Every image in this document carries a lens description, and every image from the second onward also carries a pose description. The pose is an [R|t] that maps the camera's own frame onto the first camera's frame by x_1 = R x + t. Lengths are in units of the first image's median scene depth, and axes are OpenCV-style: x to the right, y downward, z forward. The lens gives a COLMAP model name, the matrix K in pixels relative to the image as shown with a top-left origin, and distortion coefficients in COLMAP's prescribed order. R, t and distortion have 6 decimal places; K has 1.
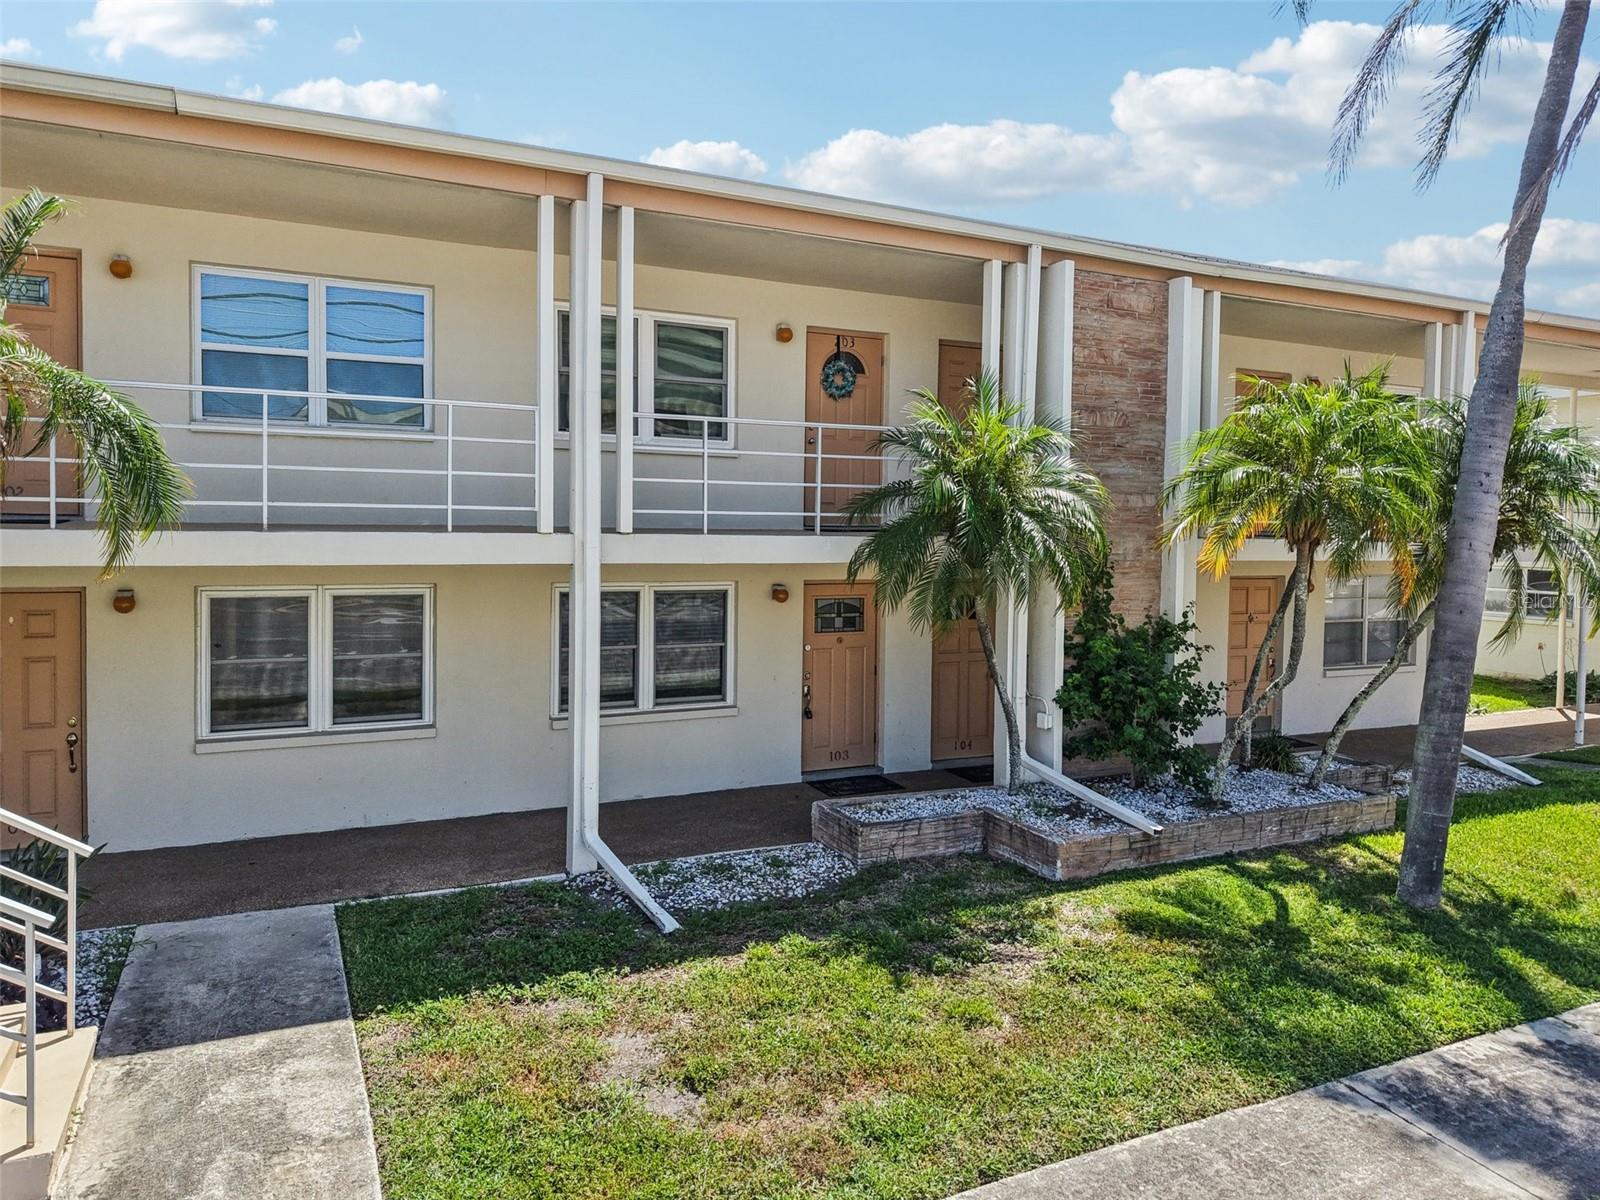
lens RADIAL K [[1105.1, 0, 796.2], [0, 1105.1, 564.2], [0, 0, 1]] dist [-0.004995, -0.002999]
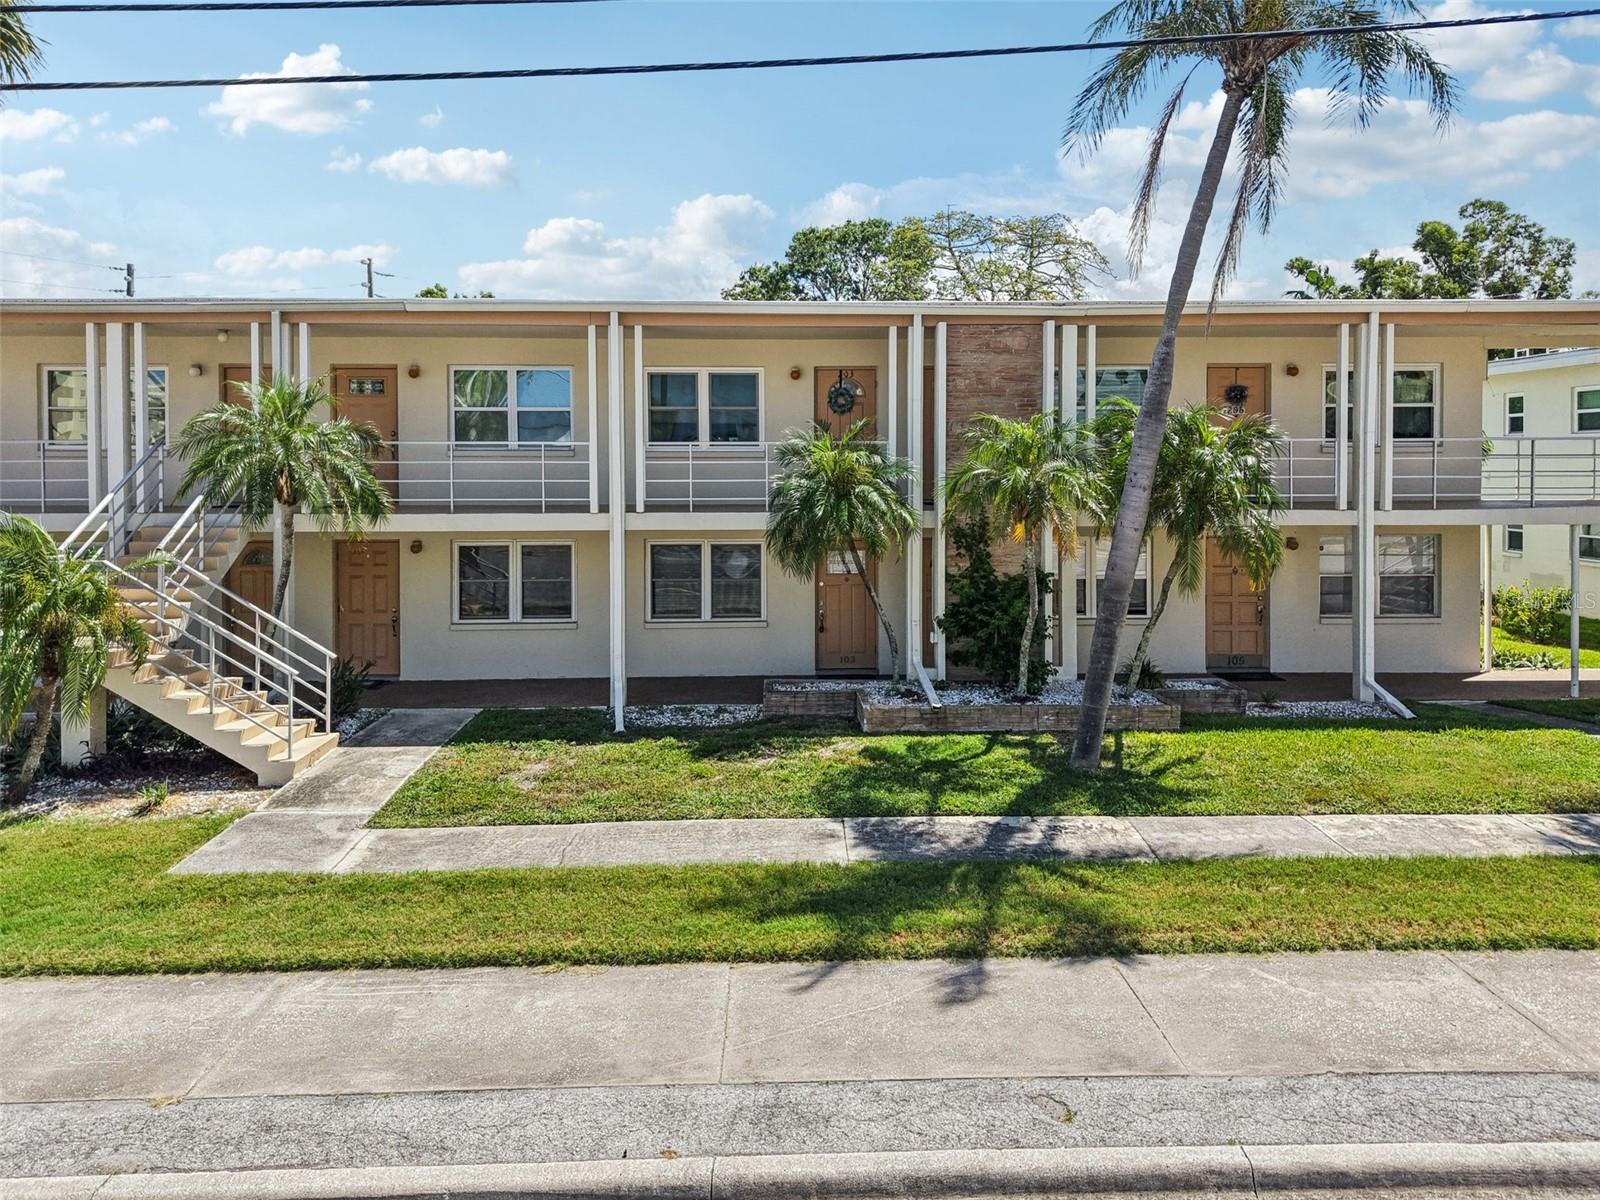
lens RADIAL K [[1122.7, 0, 800.1], [0, 1122.7, 479.2], [0, 0, 1]] dist [0.001016, 0.007072]
pose [[0.913777, -0.010705, -0.406075, 0.756886], [0.001111, 0.999715, -0.023854, -0.035116], [0.406215, 0.021347, 0.913528, -0.483067]]
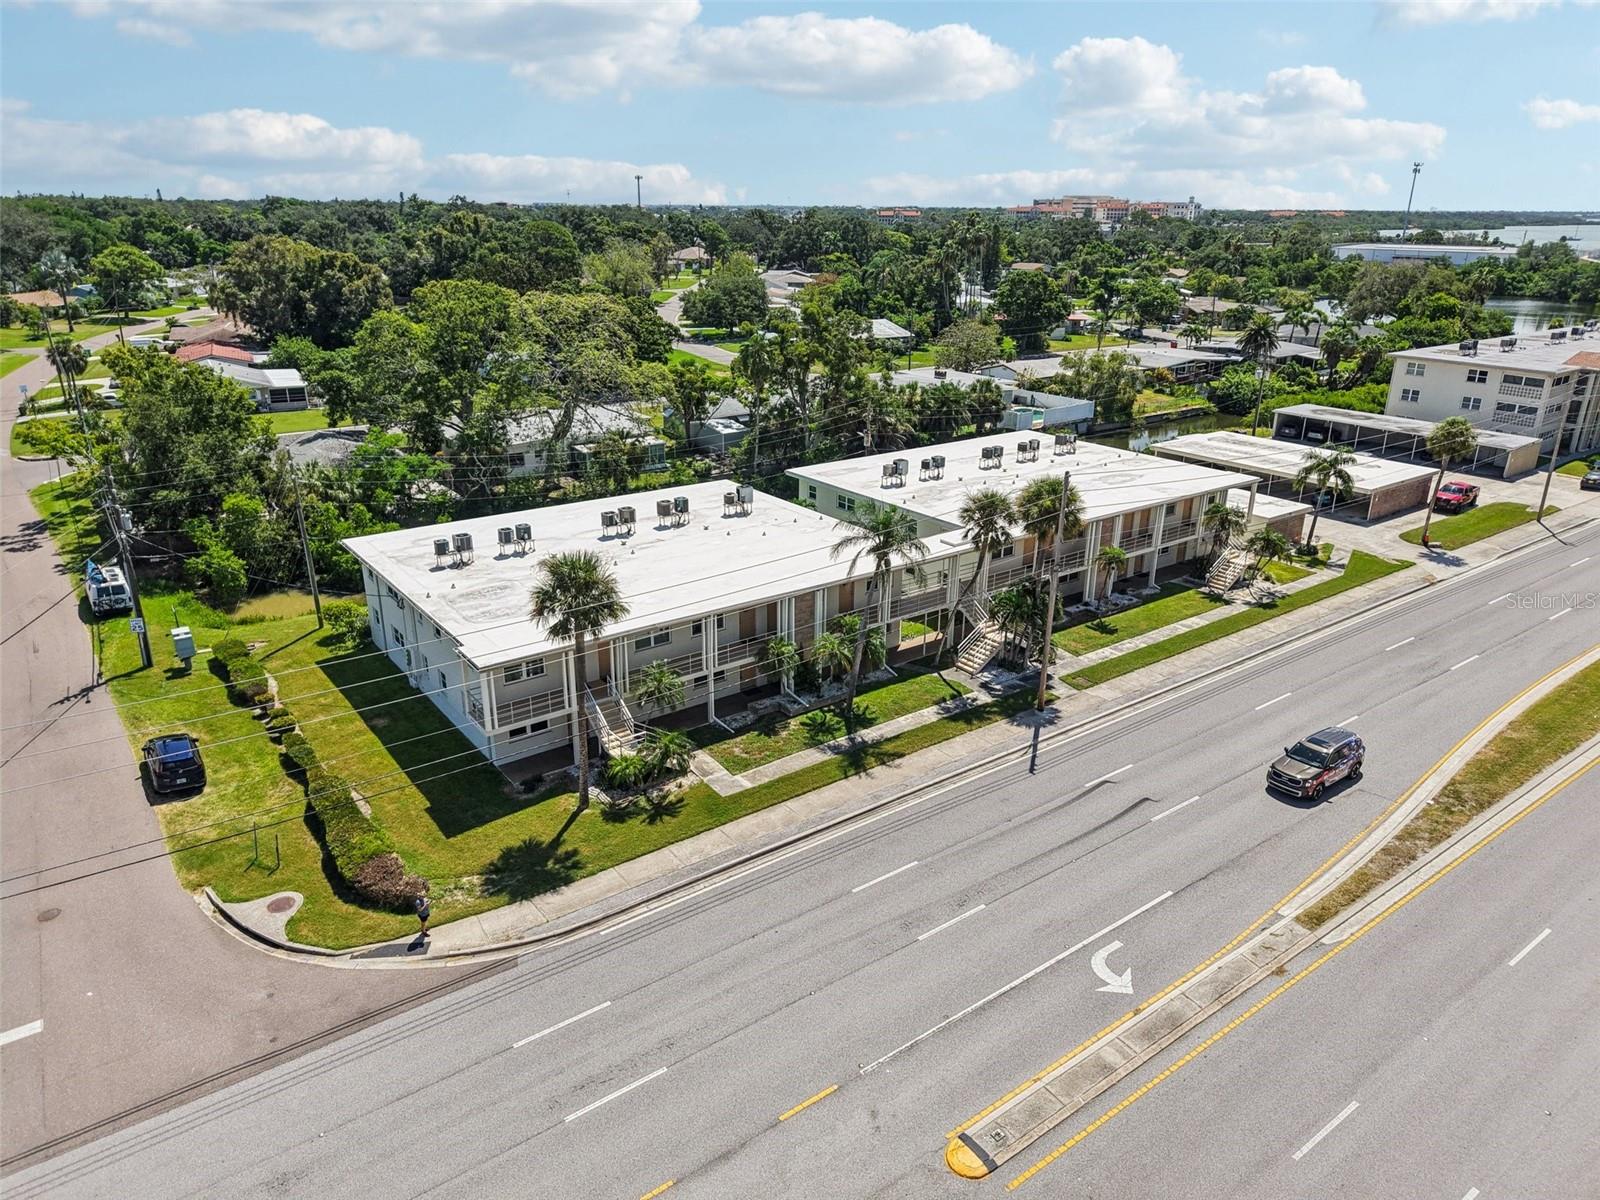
lens RADIAL K [[1105.1, 0, 796.2], [0, 1105.1, 564.2], [0, 0, 1]] dist [-0.004995, -0.002999]
pose [[0.982110, -0.066617, 0.176131, -0.699616], [0.013827, 0.958320, 0.285362, -2.096118], [-0.187800, -0.277822, 0.942097, -4.191937]]
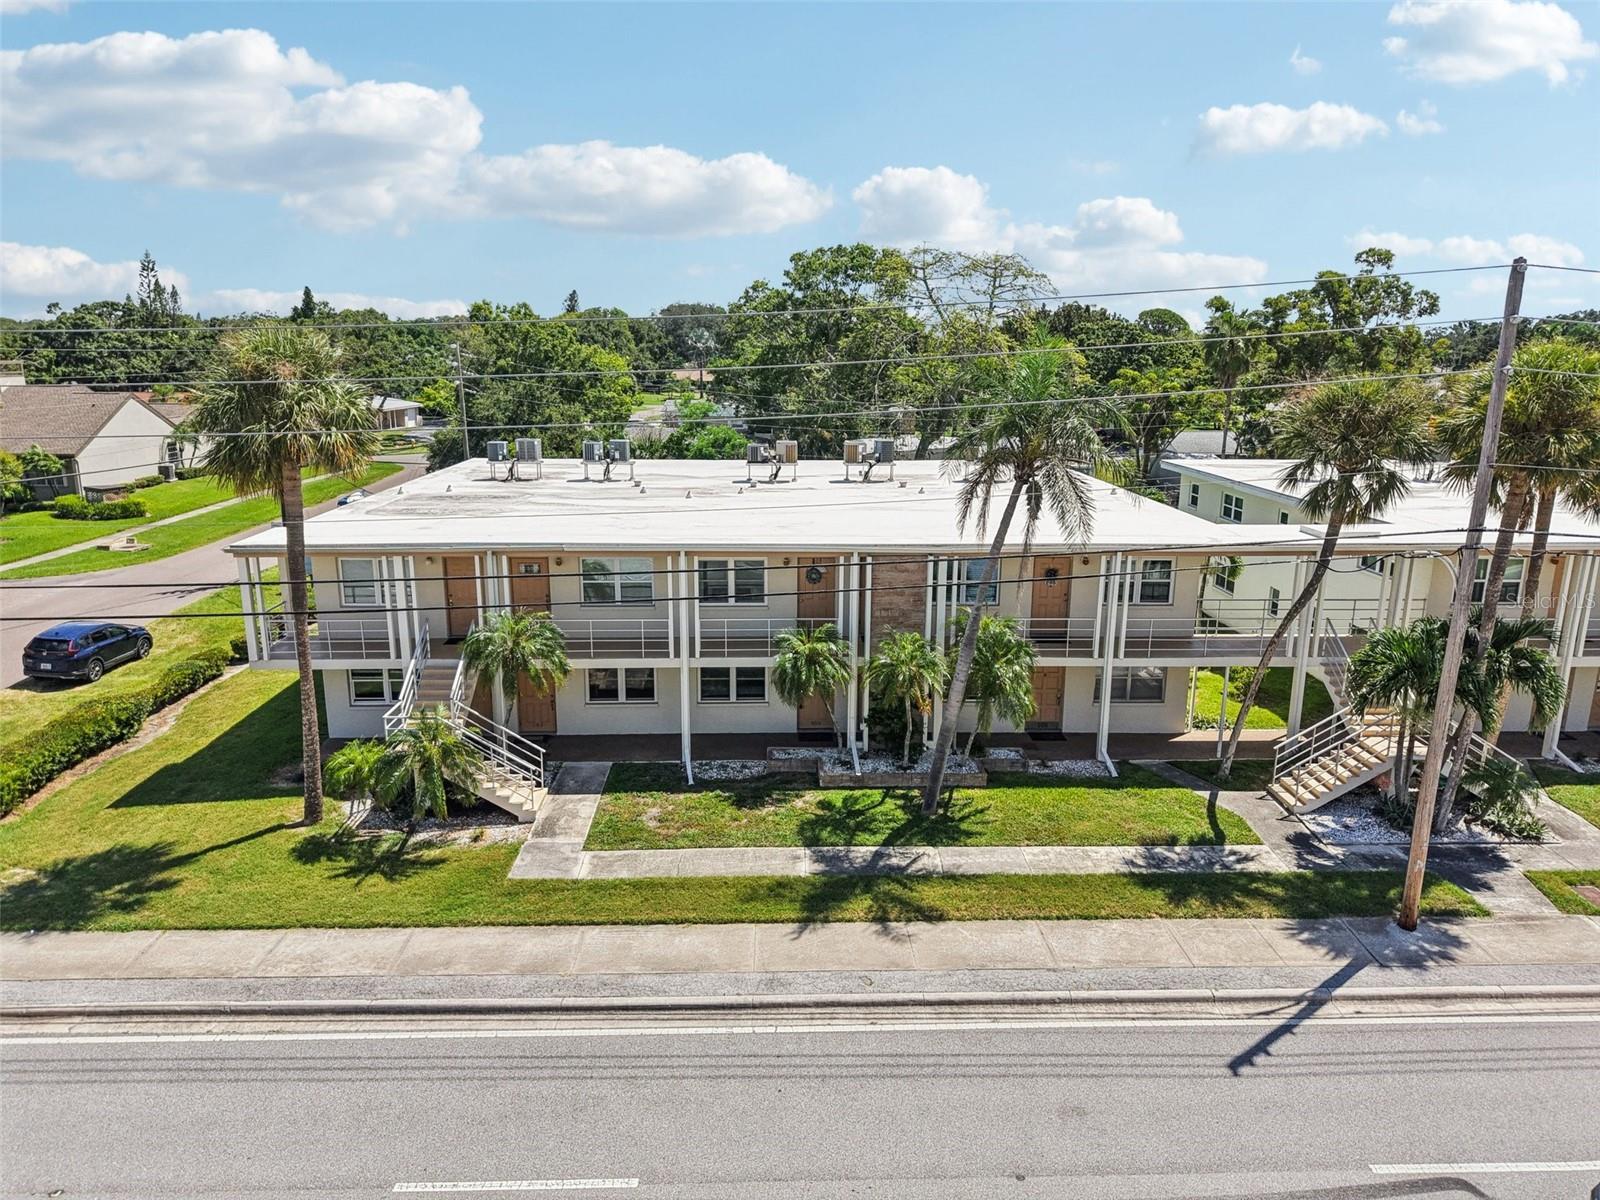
lens RADIAL K [[1089.8, 0, 800.0], [0, 1089.8, 600.0], [0, 0, 1]] dist [-0.025471, -0.001629]
pose [[0.913829, 0.084981, -0.397108, 1.238382], [-0.007272, 0.981127, 0.193227, -0.738843], [0.406034, -0.173689, 0.897200, -1.501718]]
